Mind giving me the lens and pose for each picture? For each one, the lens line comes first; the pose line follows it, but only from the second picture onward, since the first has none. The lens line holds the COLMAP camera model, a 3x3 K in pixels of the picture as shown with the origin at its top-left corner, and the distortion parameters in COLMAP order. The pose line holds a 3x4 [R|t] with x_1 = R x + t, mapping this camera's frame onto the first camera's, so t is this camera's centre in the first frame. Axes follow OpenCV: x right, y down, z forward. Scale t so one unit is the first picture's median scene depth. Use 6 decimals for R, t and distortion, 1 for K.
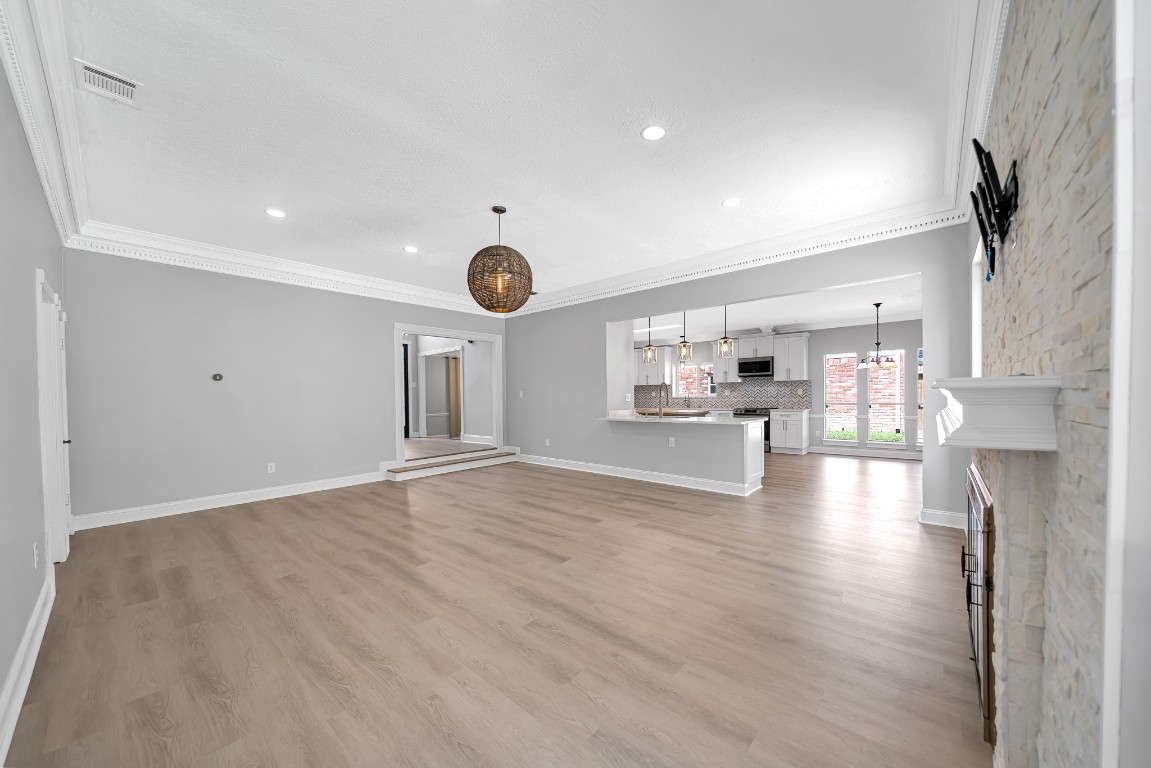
lens RADIAL K [[401.5, 0, 572.5], [0, 401.5, 393.8], [0, 0, 1]] dist [0.000988, -0.000029]
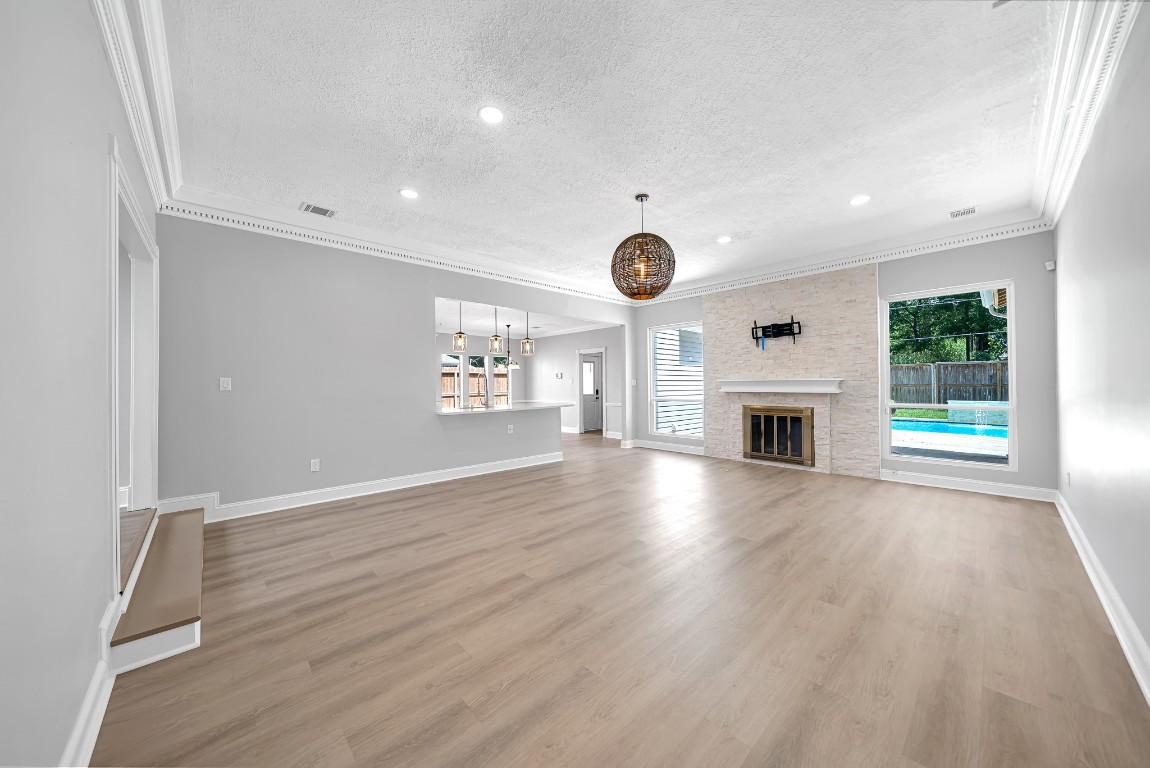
lens RADIAL K [[401.2, 0, 571.4], [0, 401.2, 382.1], [0, 0, 1]] dist [0.000988, -0.000029]
pose [[0.096454, 0.017160, 0.995189, -0.930922], [0.003920, 0.999837, -0.017620, 0.016444], [-0.995330, 0.005601, 0.096371, 0.851212]]
